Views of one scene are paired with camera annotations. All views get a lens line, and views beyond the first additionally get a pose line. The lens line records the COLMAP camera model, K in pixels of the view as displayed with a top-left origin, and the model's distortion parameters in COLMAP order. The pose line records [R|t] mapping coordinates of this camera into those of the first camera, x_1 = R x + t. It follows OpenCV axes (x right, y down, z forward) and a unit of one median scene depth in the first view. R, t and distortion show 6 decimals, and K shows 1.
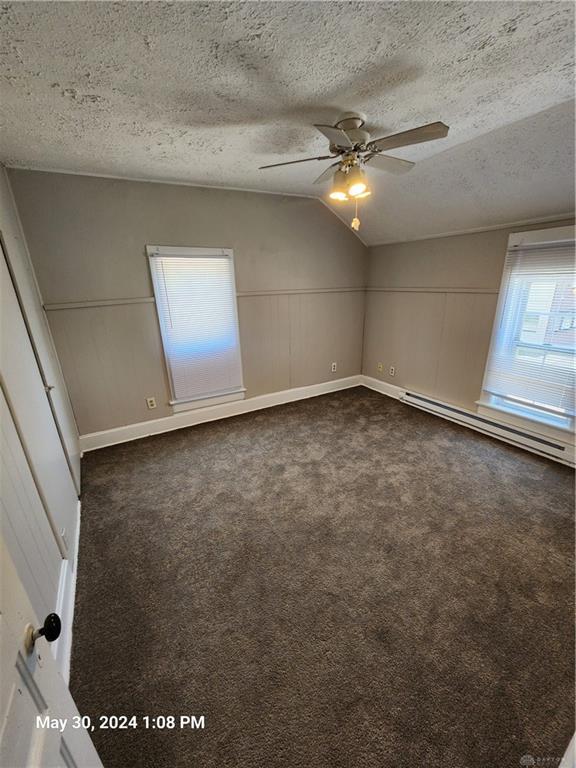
lens RADIAL K [[314.8, 0, 284.4], [0, 314.8, 381.2], [0, 0, 1]] dist [-0.000086, -0.000244]
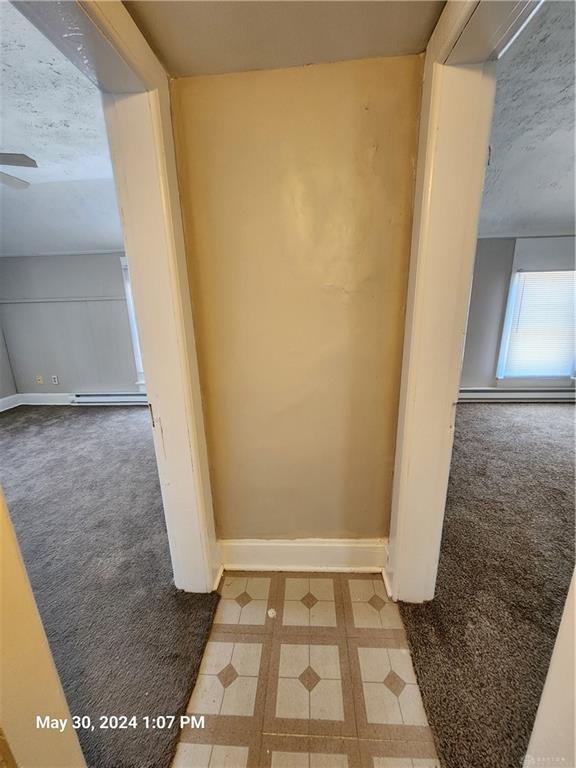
lens RADIAL K [[314.8, 0, 290.6], [0, 314.8, 379.3], [0, 0, 1]] dist [-0.000086, -0.000244]
pose [[0.538284, -0.181210, 0.823051, -0.112254], [0.280310, 0.959503, 0.027926, 0.199936], [-0.794781, 0.215678, 0.567280, -0.247600]]
